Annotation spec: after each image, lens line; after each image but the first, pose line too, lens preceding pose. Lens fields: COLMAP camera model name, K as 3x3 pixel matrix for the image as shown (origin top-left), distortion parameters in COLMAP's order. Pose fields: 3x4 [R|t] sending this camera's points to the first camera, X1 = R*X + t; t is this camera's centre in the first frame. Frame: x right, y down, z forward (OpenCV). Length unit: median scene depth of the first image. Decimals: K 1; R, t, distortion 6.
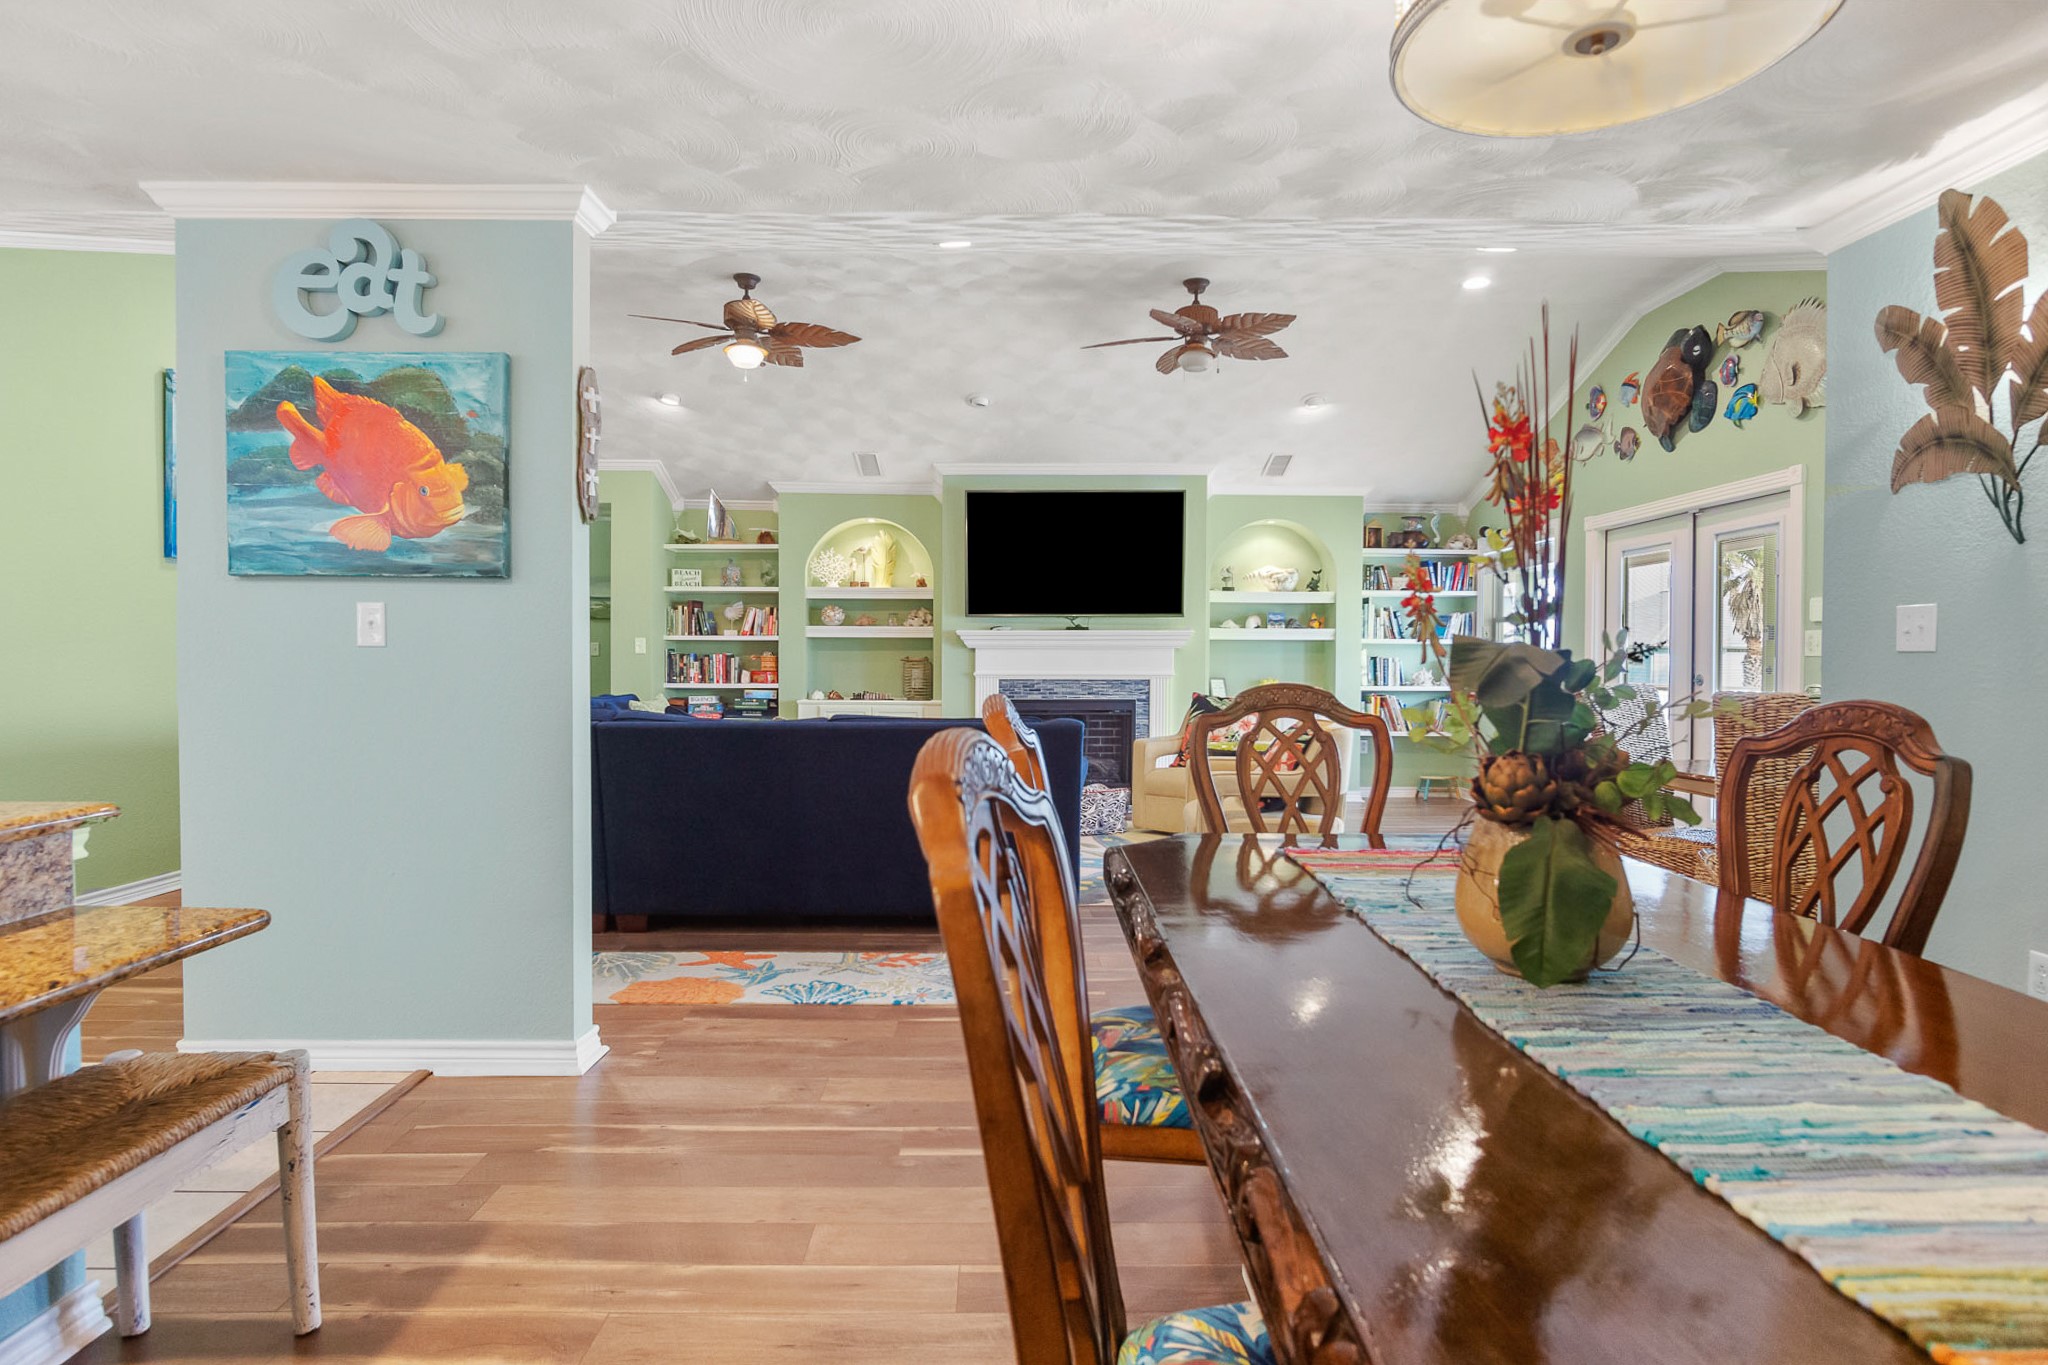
lens RADIAL K [[1100.9, 0, 1019.9], [0, 1100.9, 683.0], [0, 0, 1]] dist [-0.015061, 0.002003]
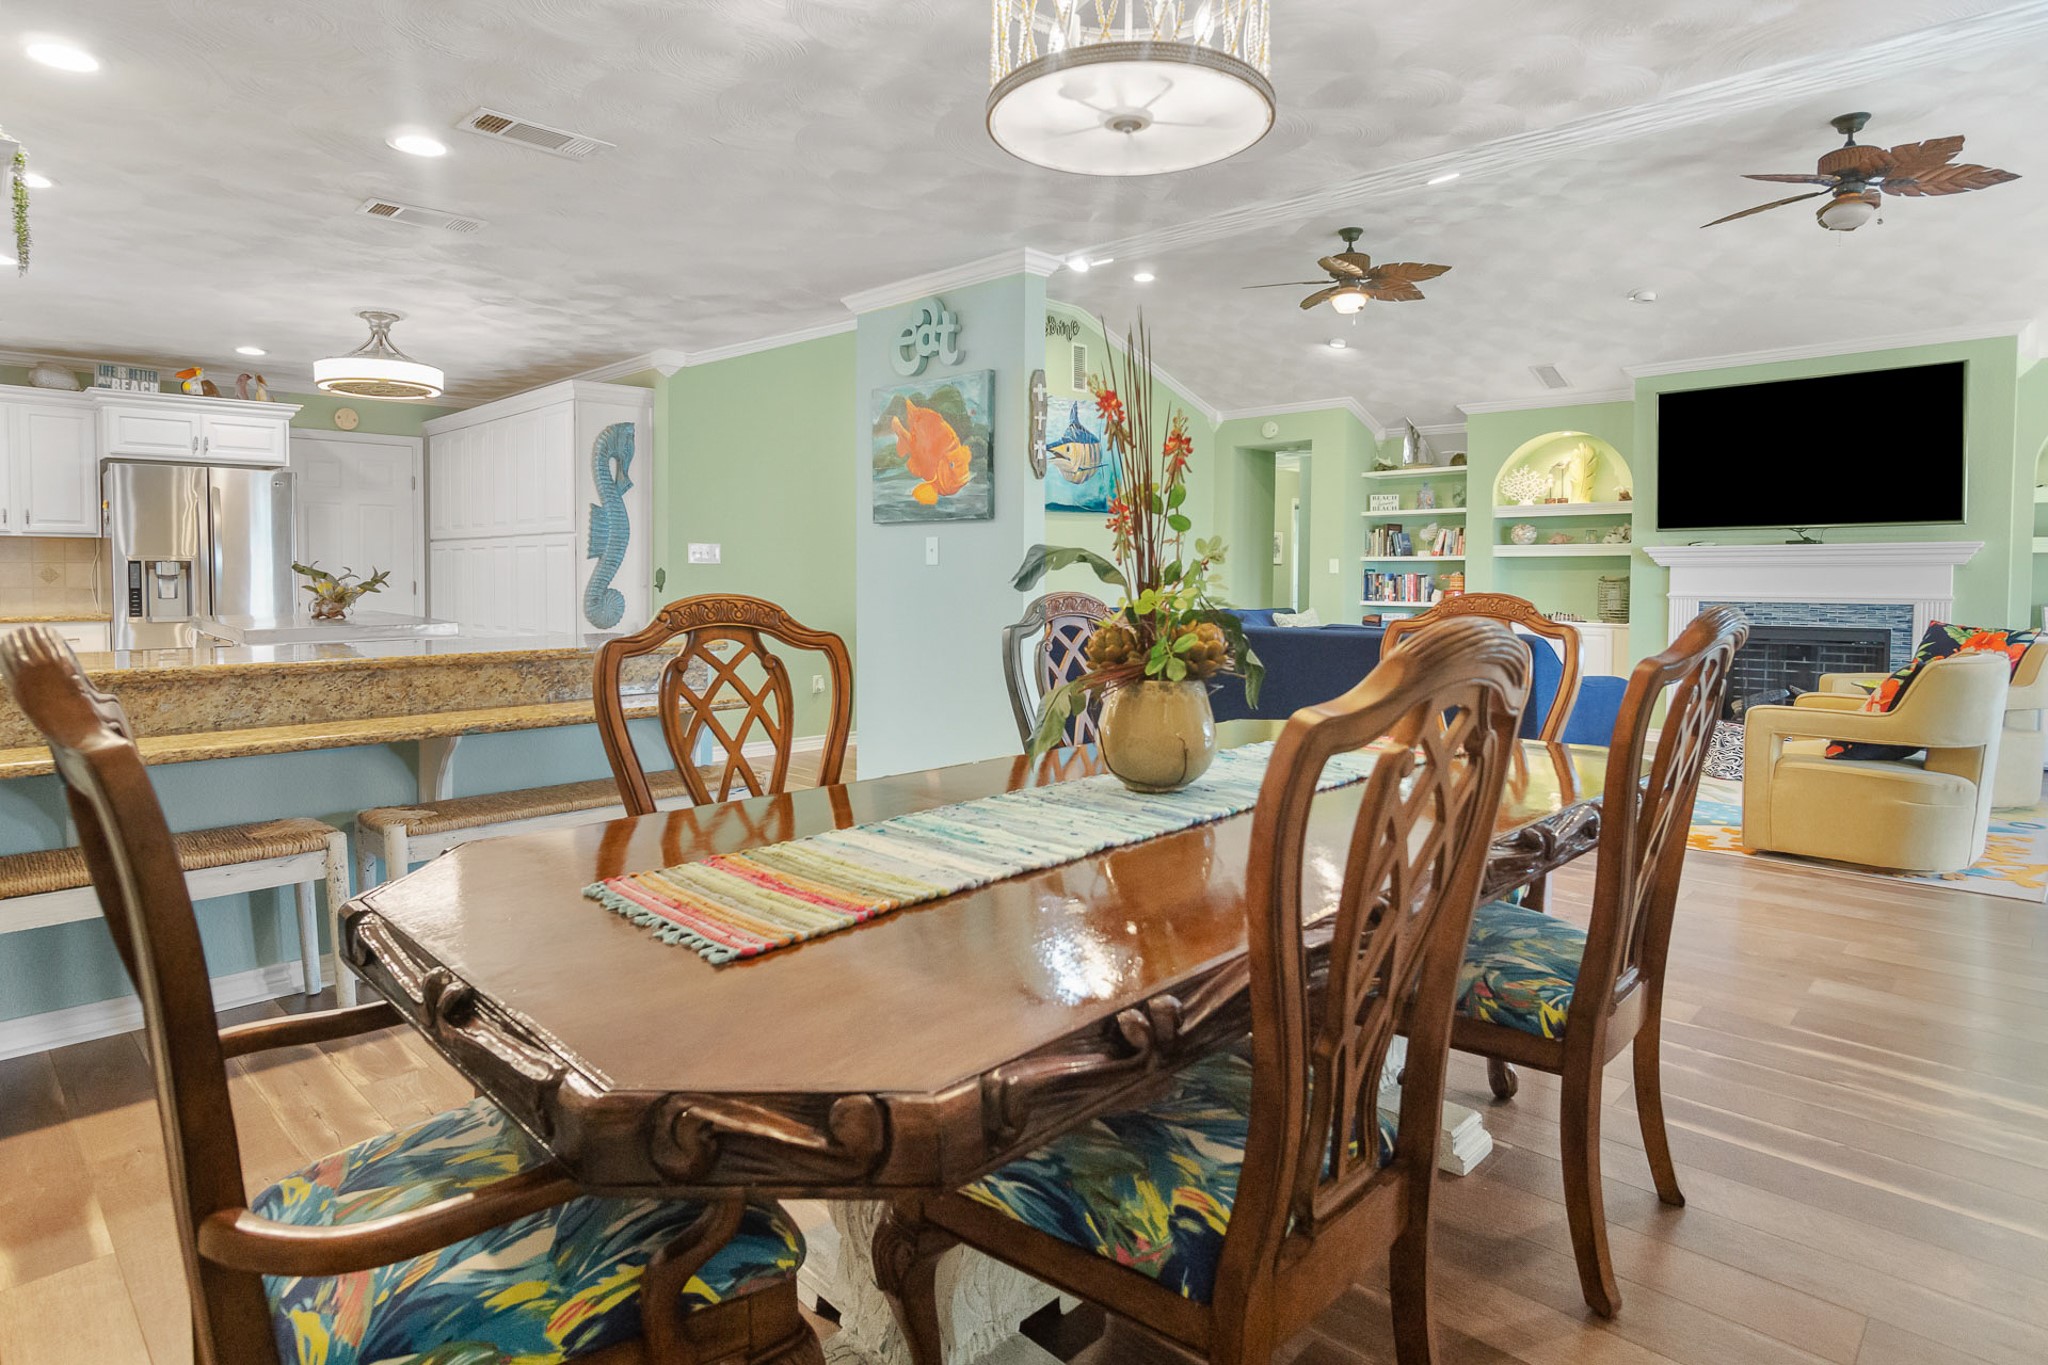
lens RADIAL K [[1119.3, 0, 1020.0], [0, 1119.3, 616.2], [0, 0, 1]] dist [-0.018170, 0.002574]
pose [[0.706274, 0.023562, -0.707546, 0.235602], [-0.018077, 0.999720, 0.015247, 0.004913], [0.707707, 0.002022, 0.706503, -0.019489]]
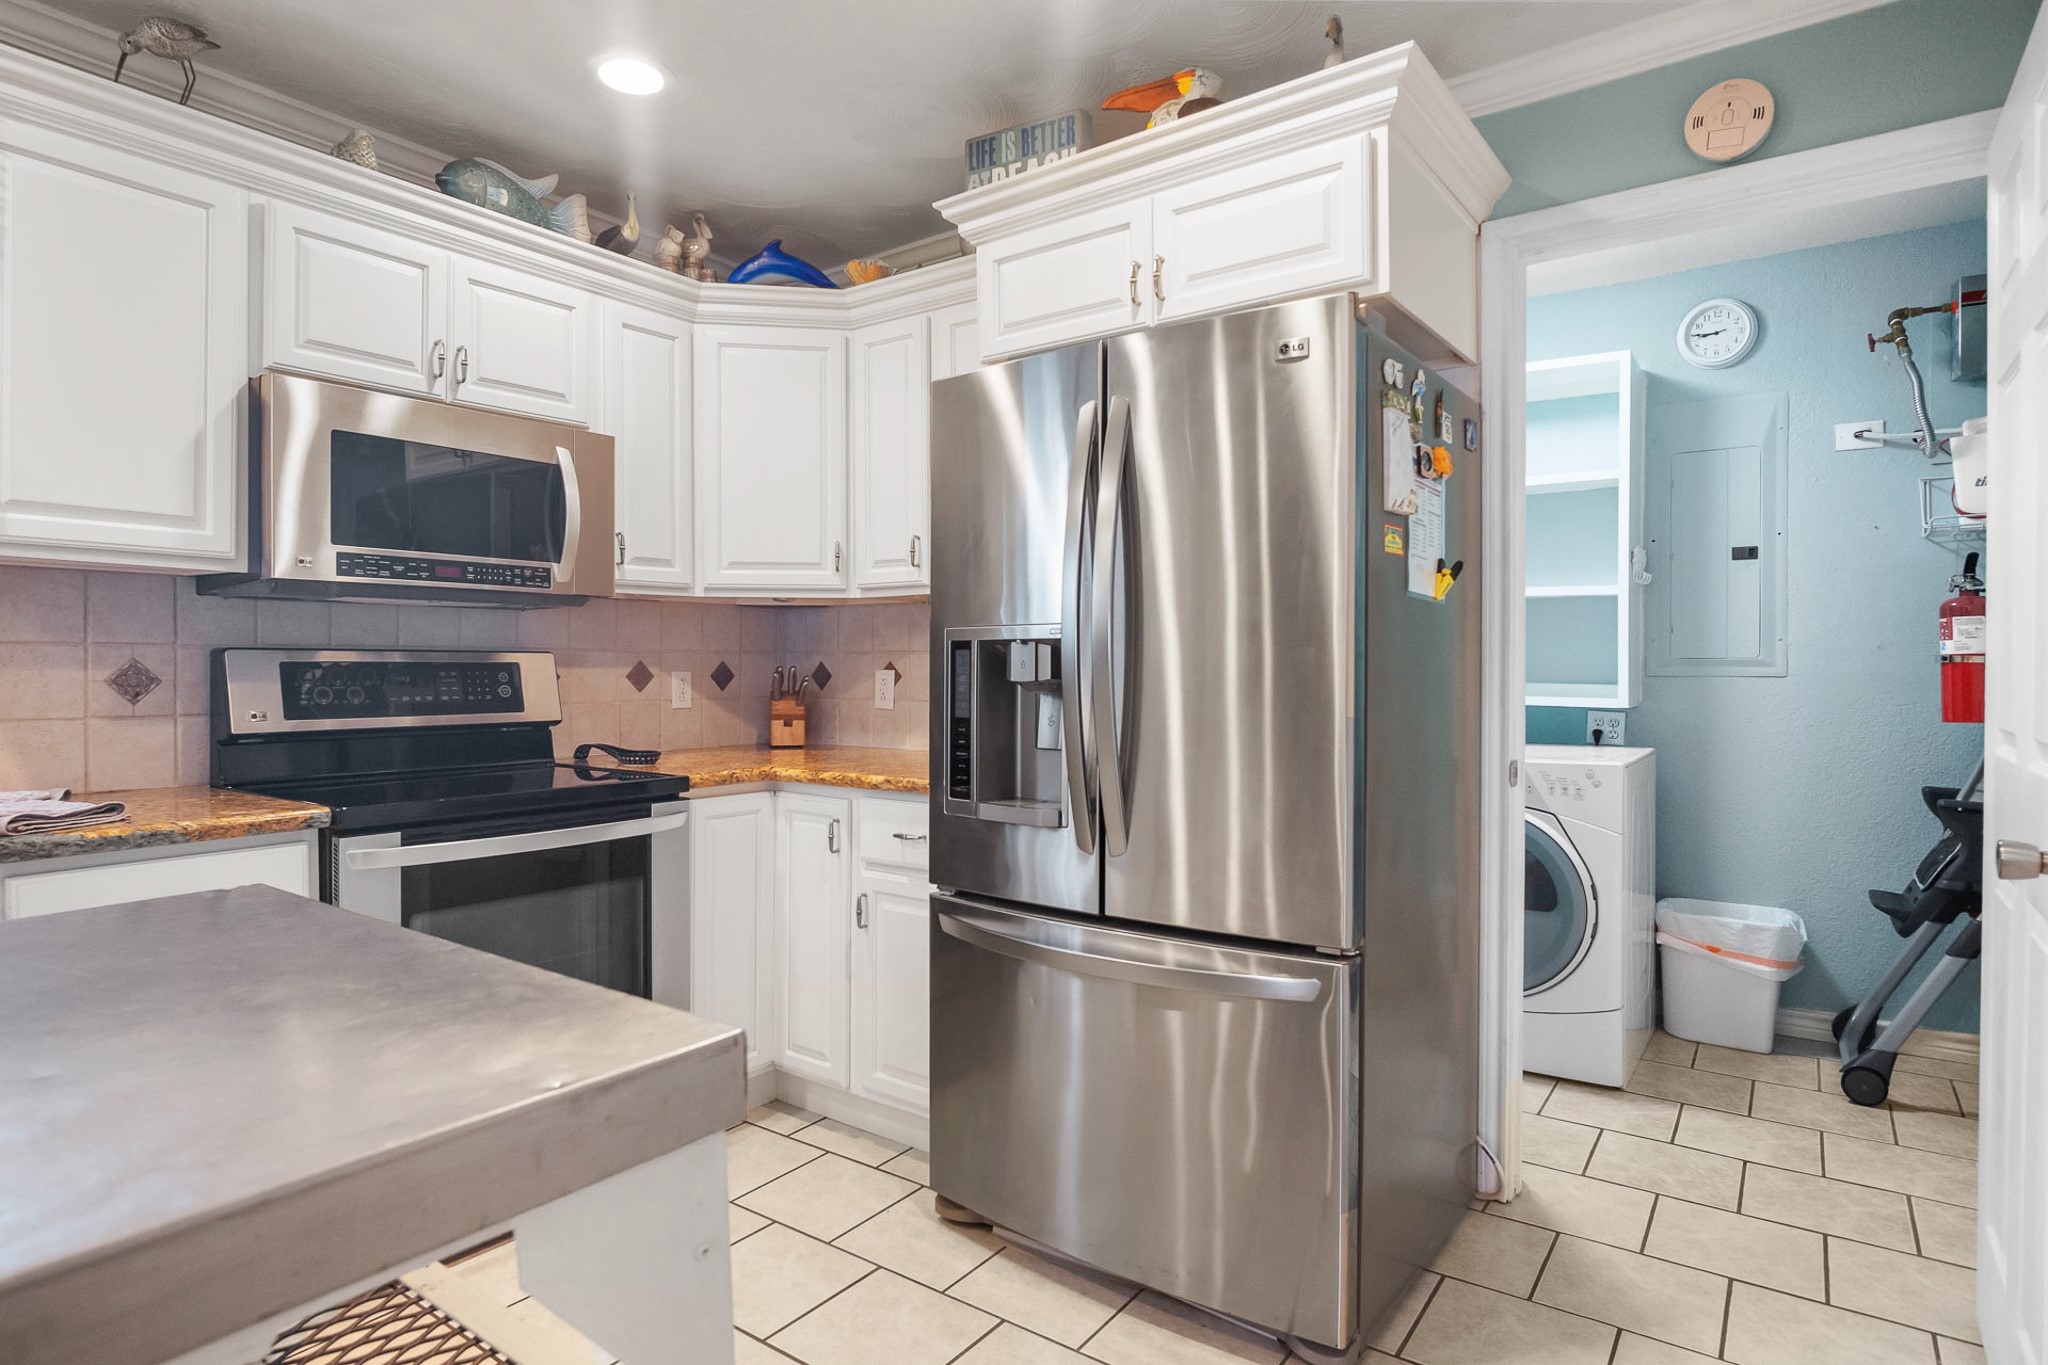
lens RADIAL K [[1103.2, 0, 1026.2], [0, 1103.2, 668.5], [0, 0, 1]] dist [-0.005343, 0.000826]
pose [[-0.594496, -0.001556, -0.804097, -0.514609], [-0.024384, 0.999573, 0.016093, -0.008638], [0.803729, 0.029174, -0.594280, 0.258407]]
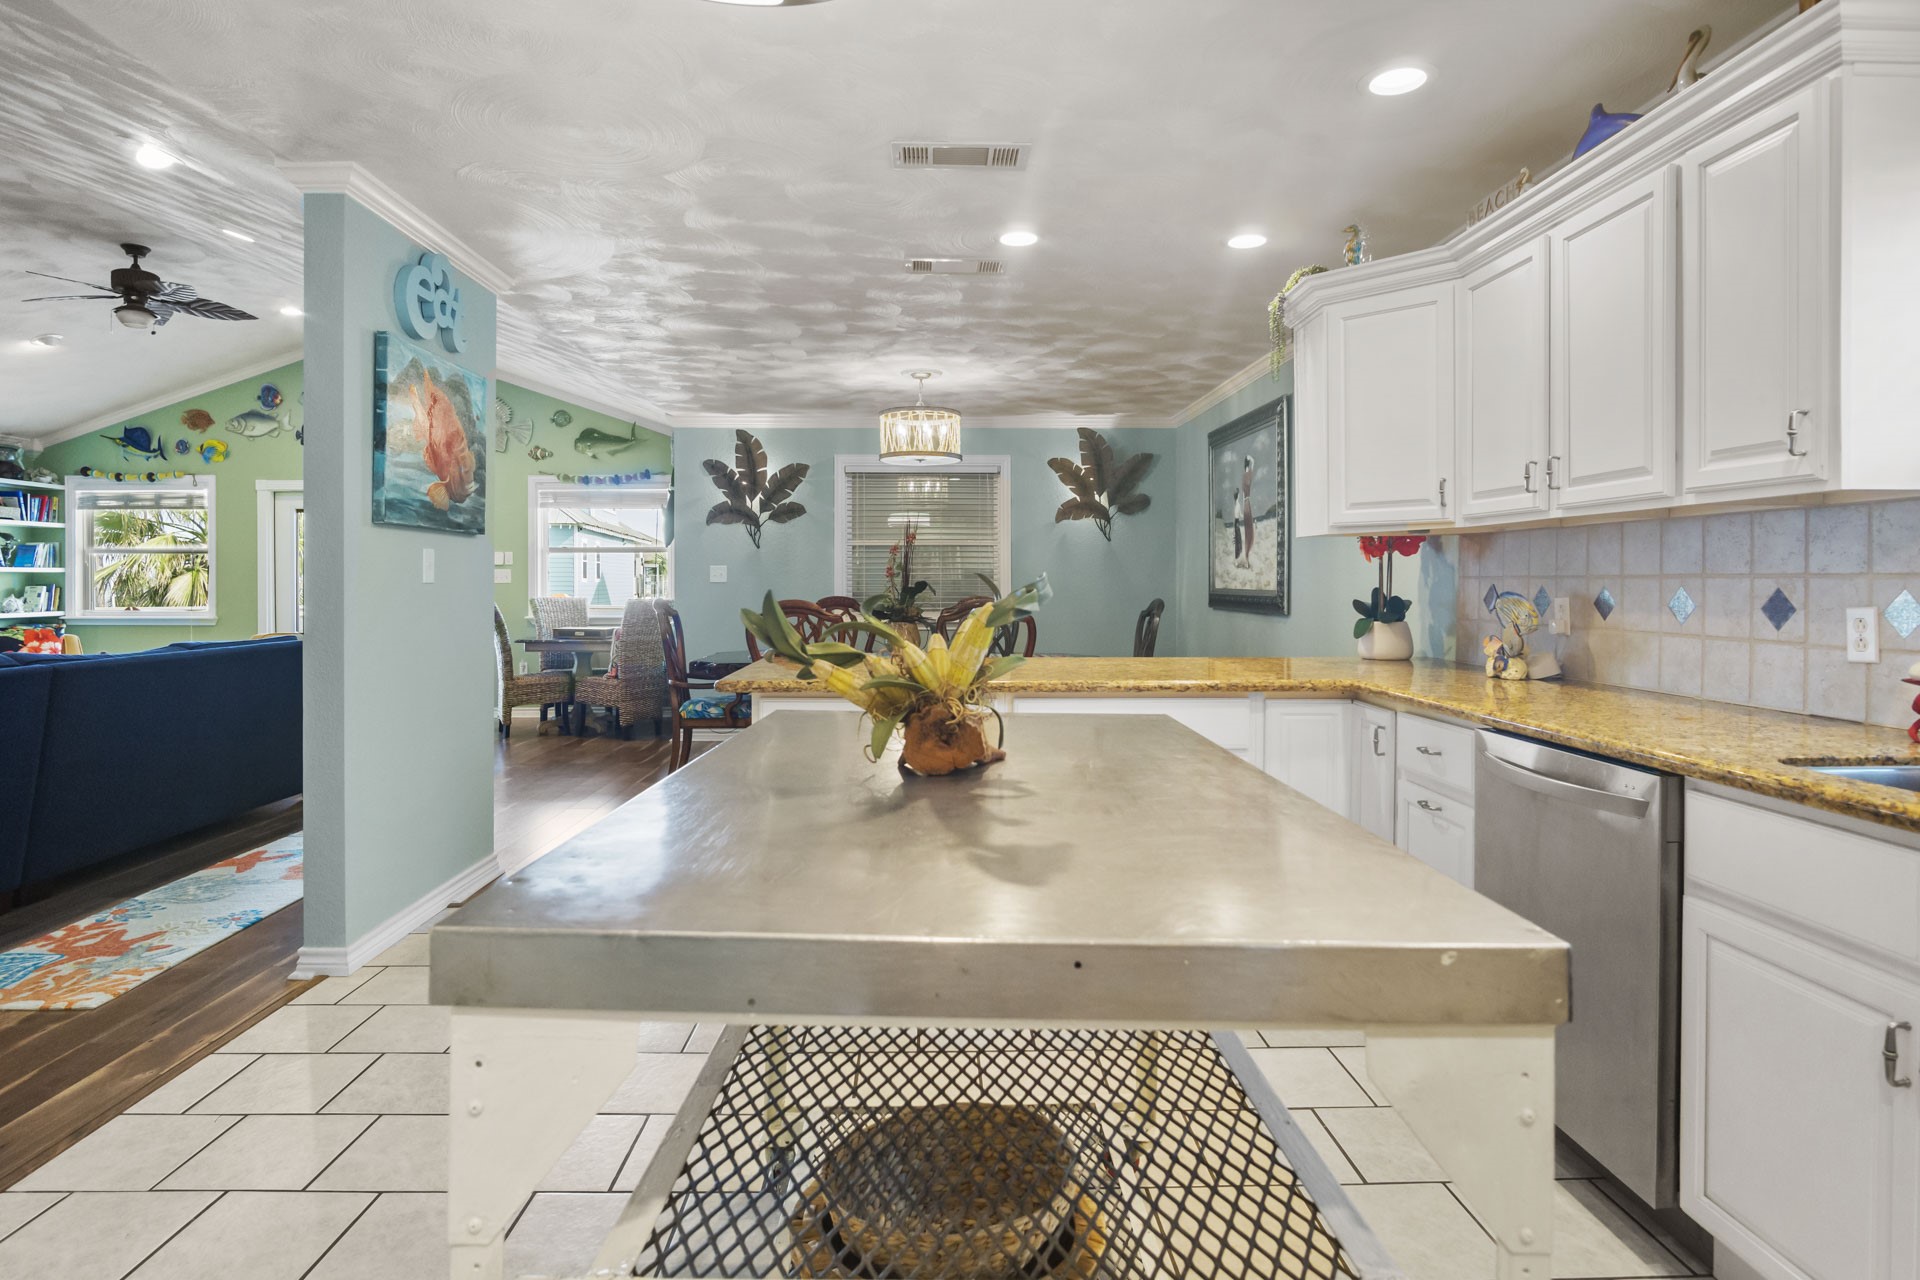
lens RADIAL K [[1030.0, 0, 956.3], [0, 1030.0, 584.4], [0, 0, 1]] dist [-0.027313, 0.010548]
pose [[-0.017410, -0.006466, 0.999828, -0.655473], [0.025206, 0.999658, 0.006904, -0.009099], [-0.999531, 0.025322, -0.017241, 0.148985]]
